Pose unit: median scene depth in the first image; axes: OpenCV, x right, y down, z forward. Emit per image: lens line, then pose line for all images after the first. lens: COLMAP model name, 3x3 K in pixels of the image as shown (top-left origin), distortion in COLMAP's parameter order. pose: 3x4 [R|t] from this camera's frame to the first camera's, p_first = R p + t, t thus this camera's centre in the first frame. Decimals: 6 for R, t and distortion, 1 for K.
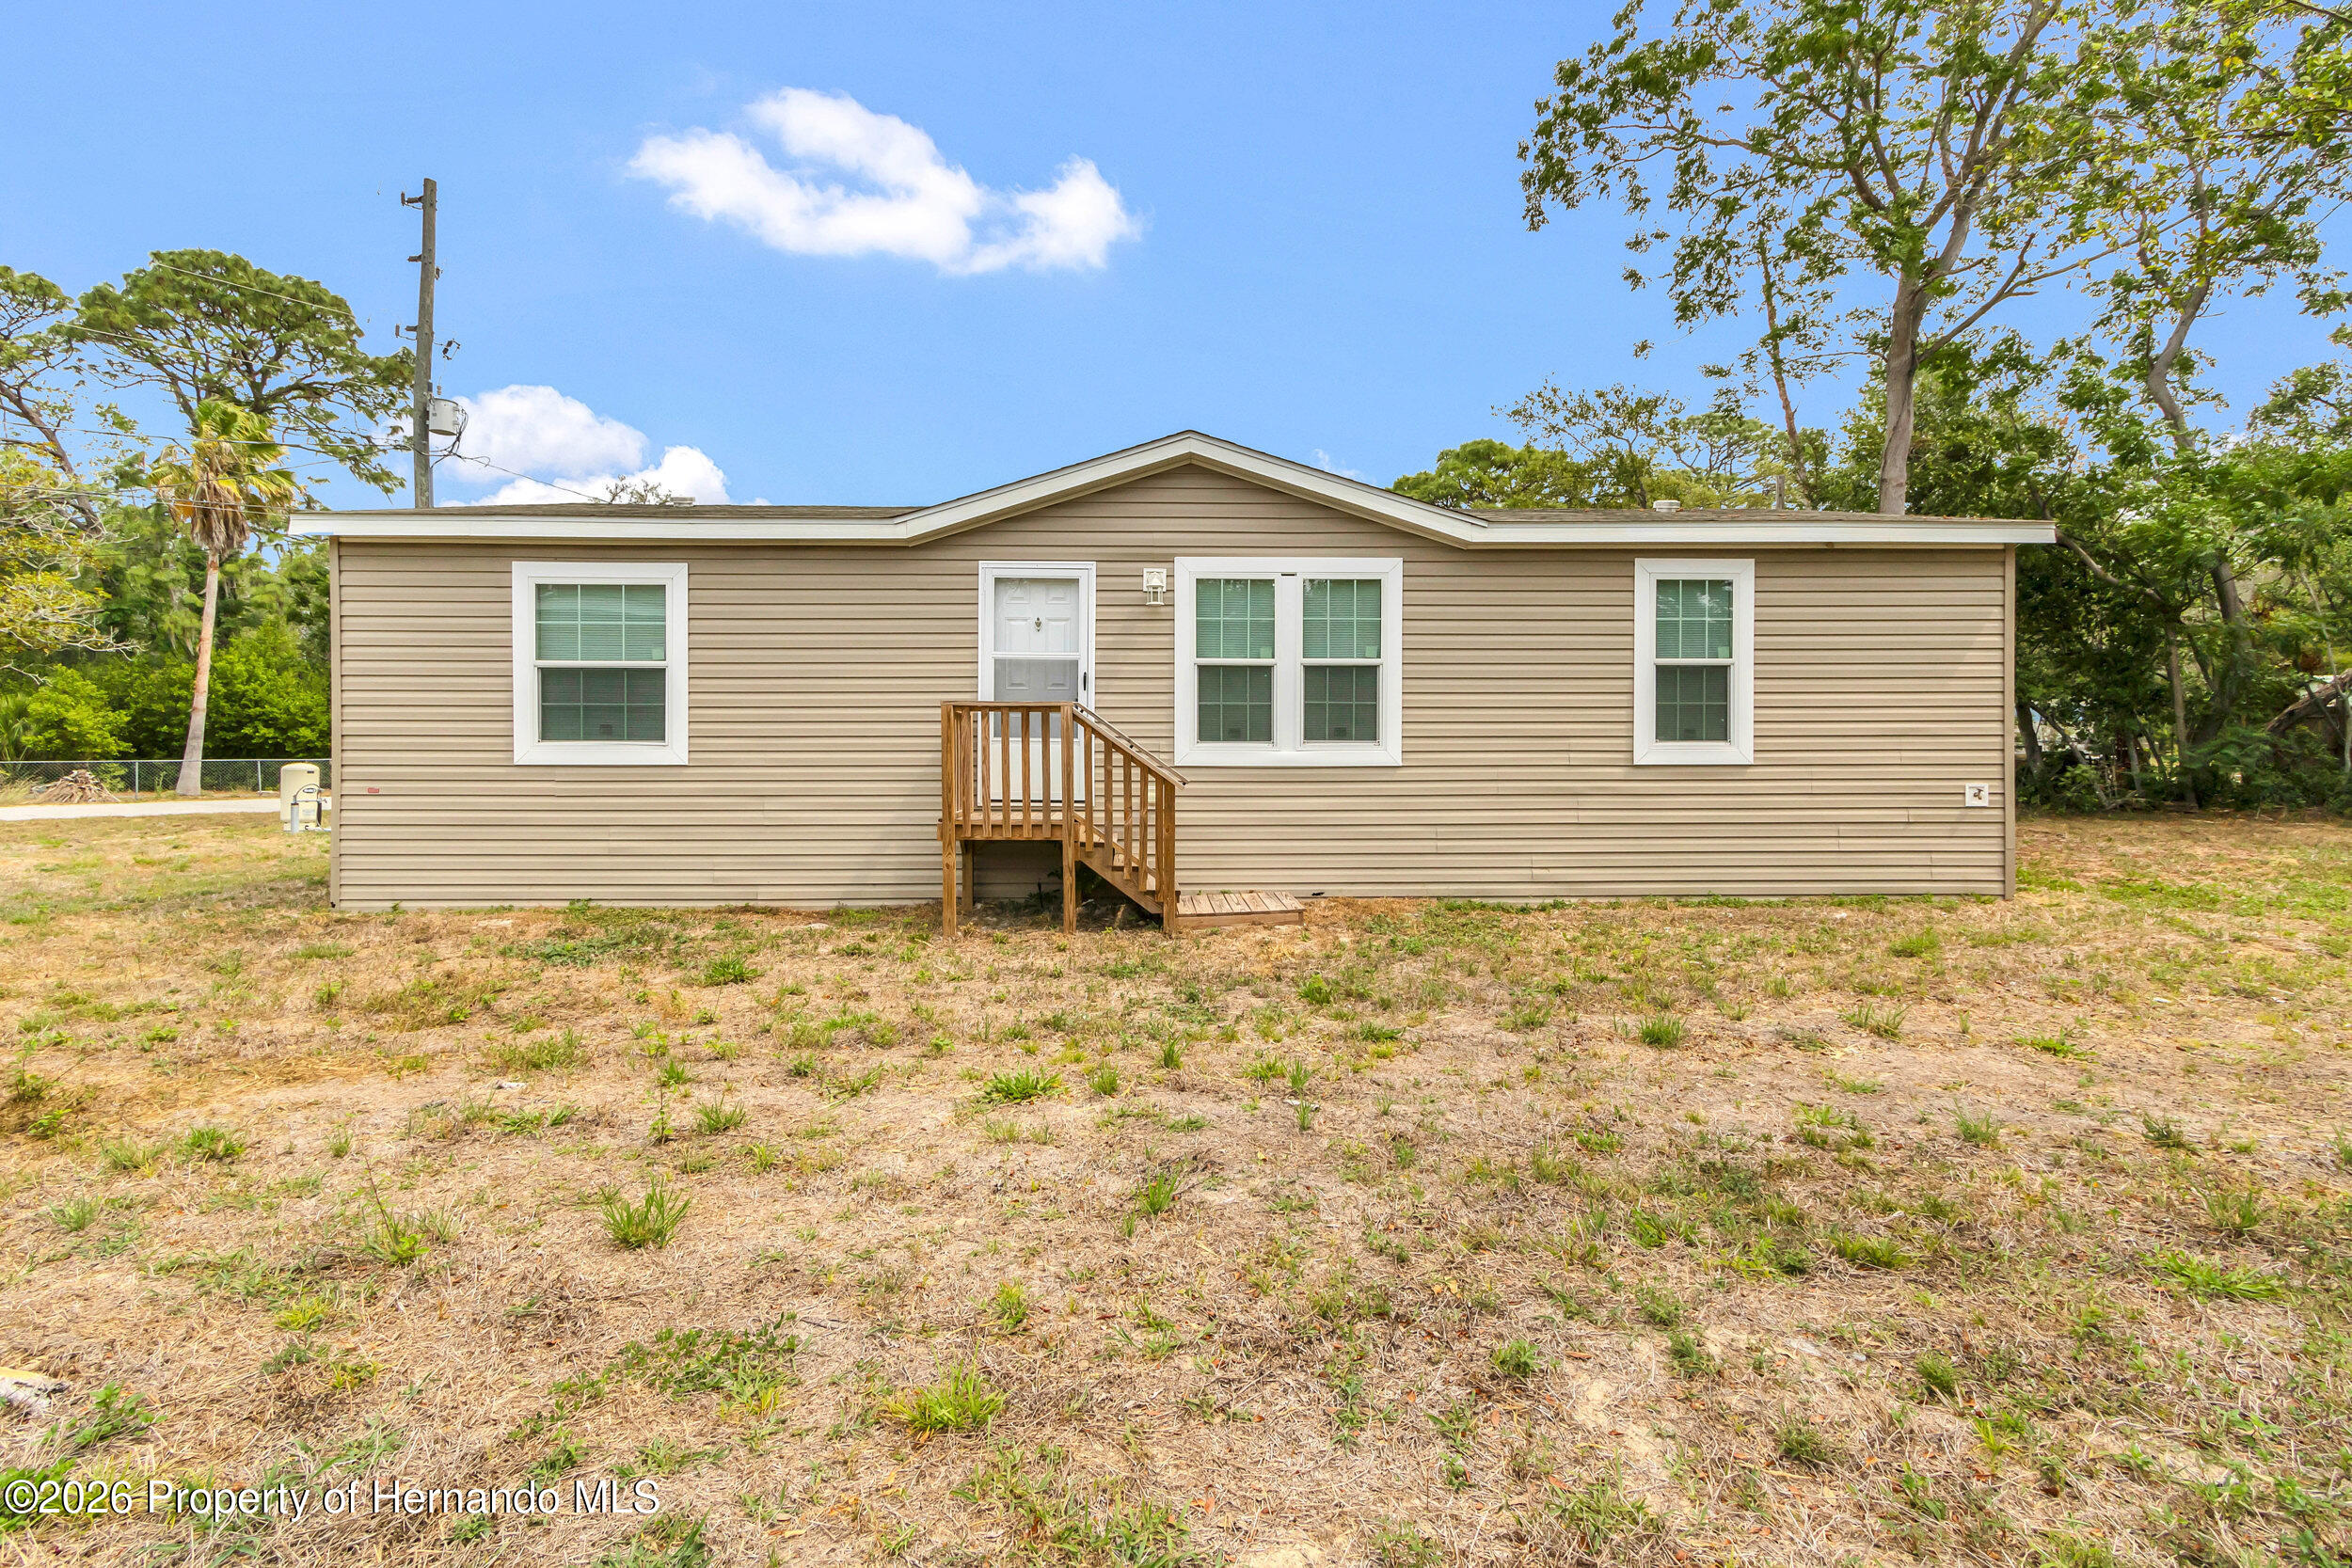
lens RADIAL K [[1119.6, 0, 1176.0], [0, 1119.6, 758.7], [0, 0, 1]] dist [0.002079, -0.000228]
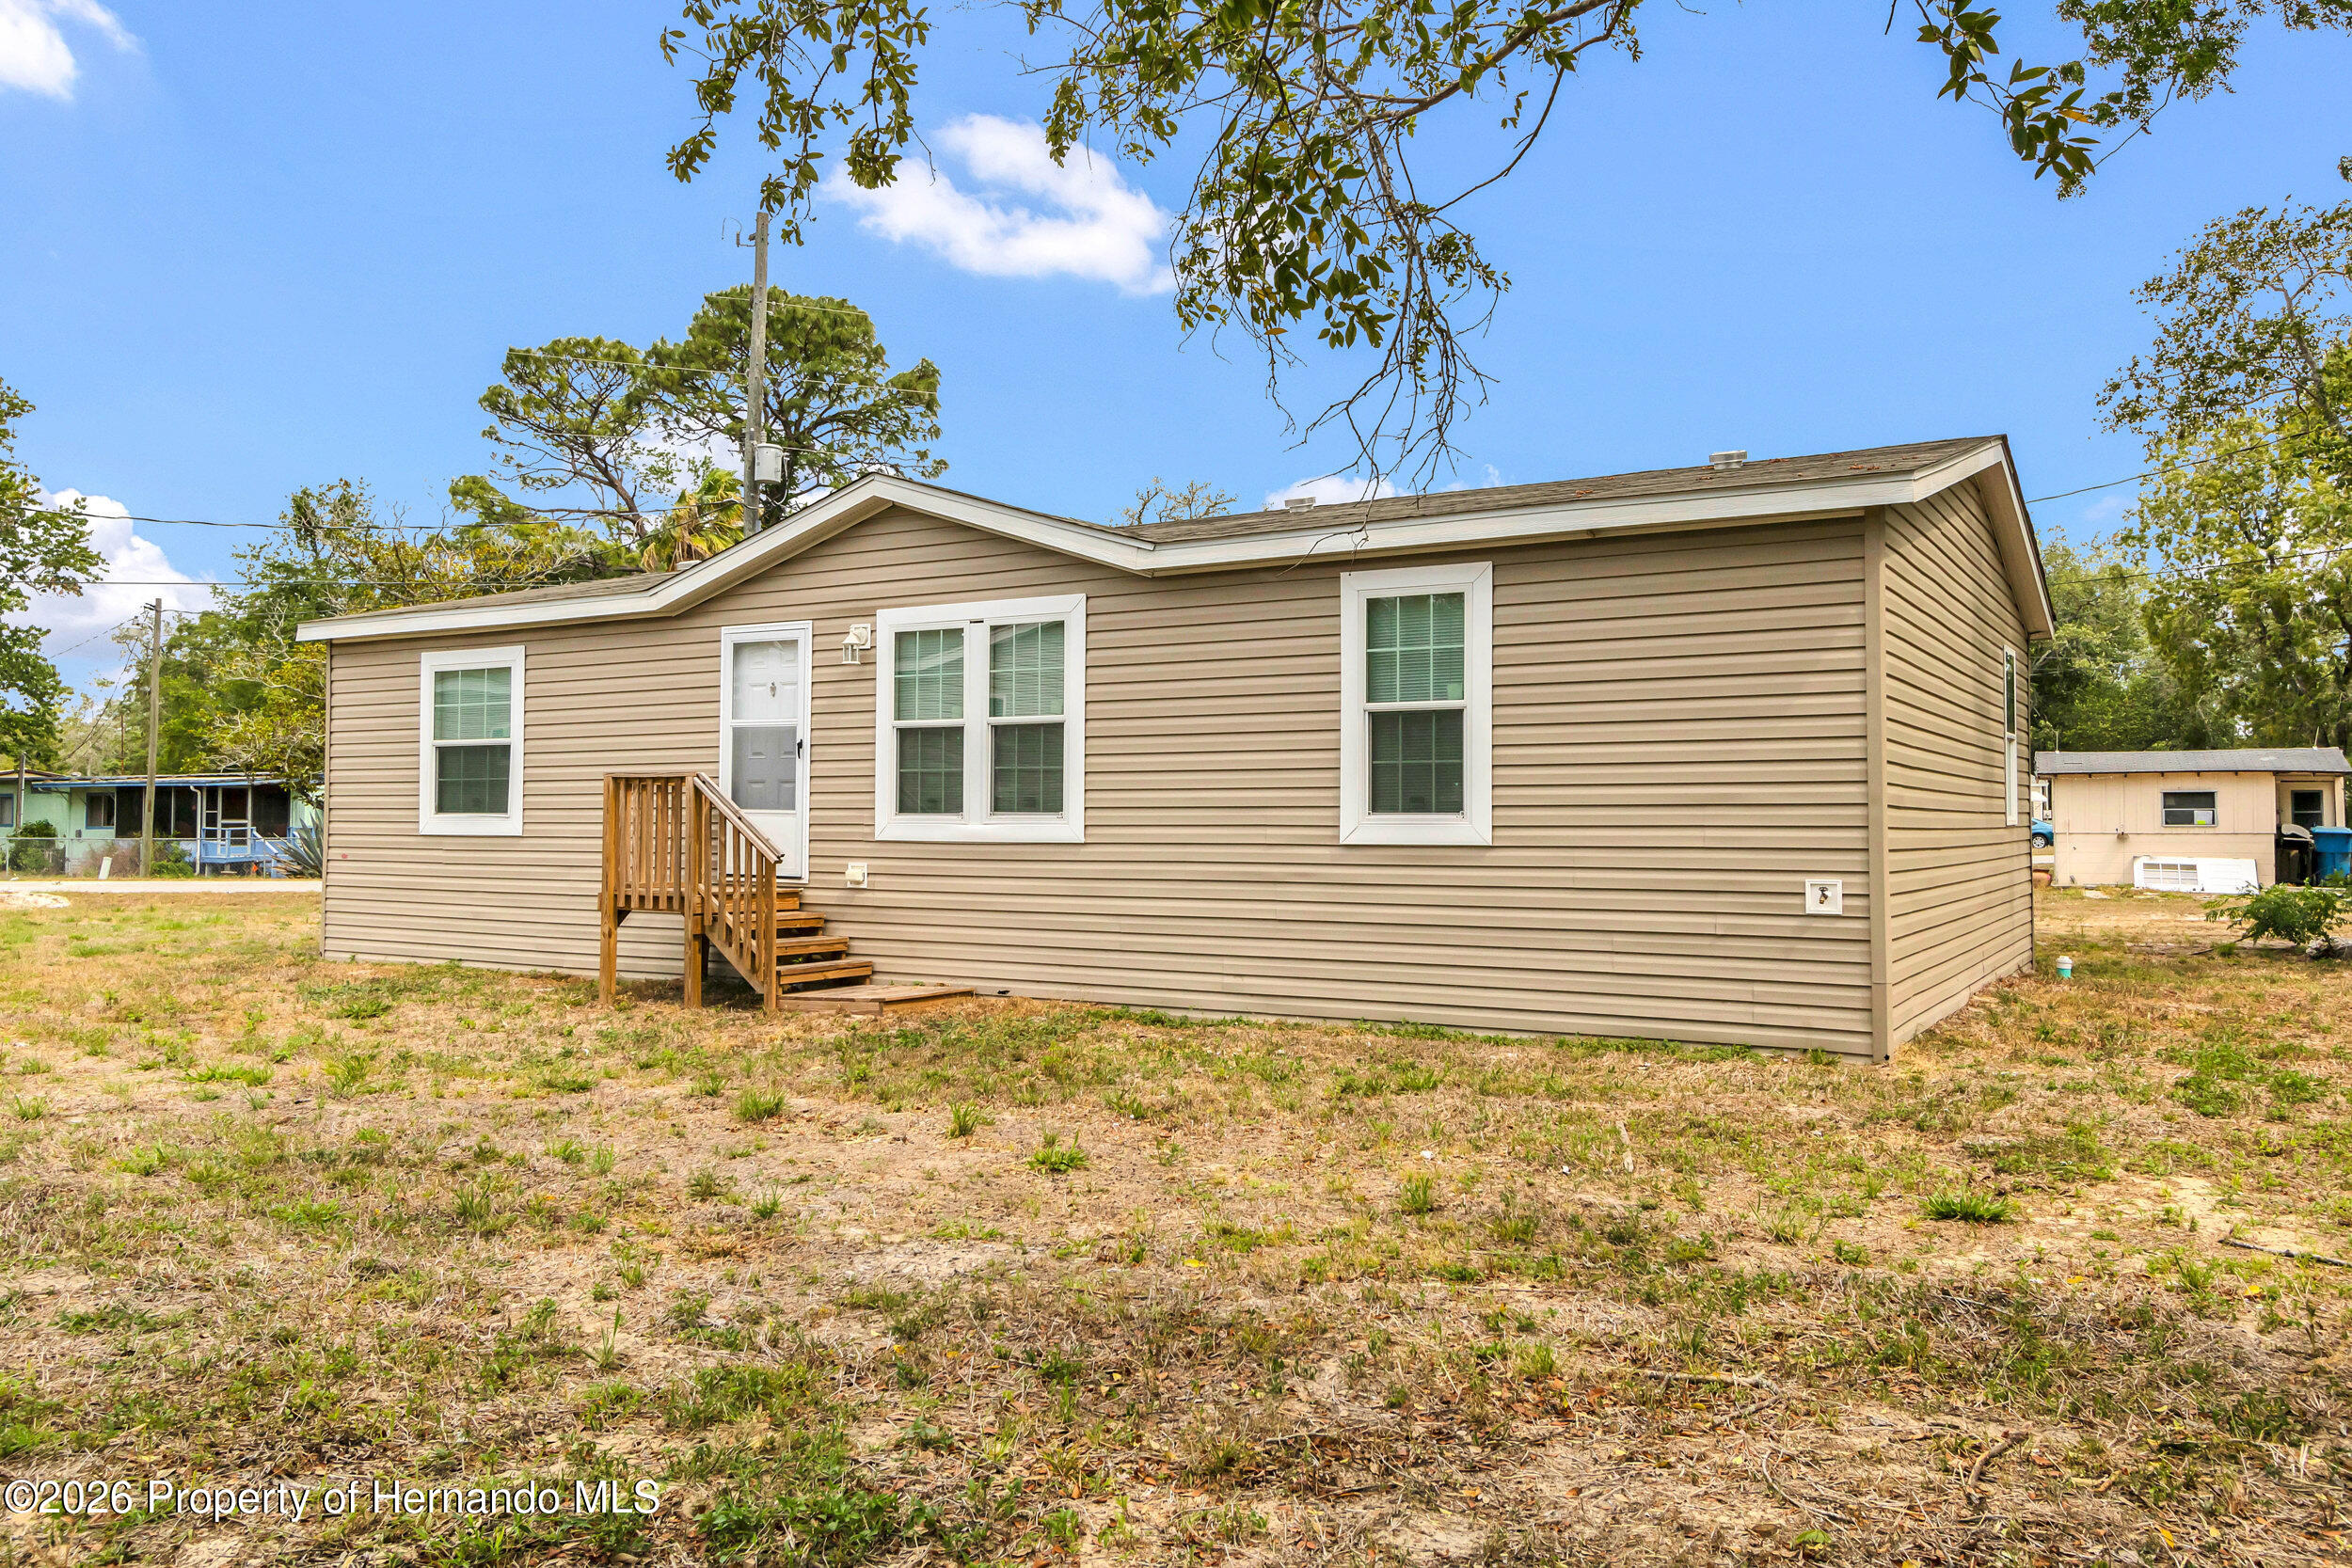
lens RADIAL K [[1754.6, 0, 1176.0], [0, 1754.6, 784.0], [0, 0, 1]] dist [-0.005192, -0.002036]
pose [[0.841378, -0.009243, -0.540368, 0.963190], [-0.010153, 0.999407, -0.032903, 0.004684], [0.540351, 0.033170, 0.840785, -0.055698]]
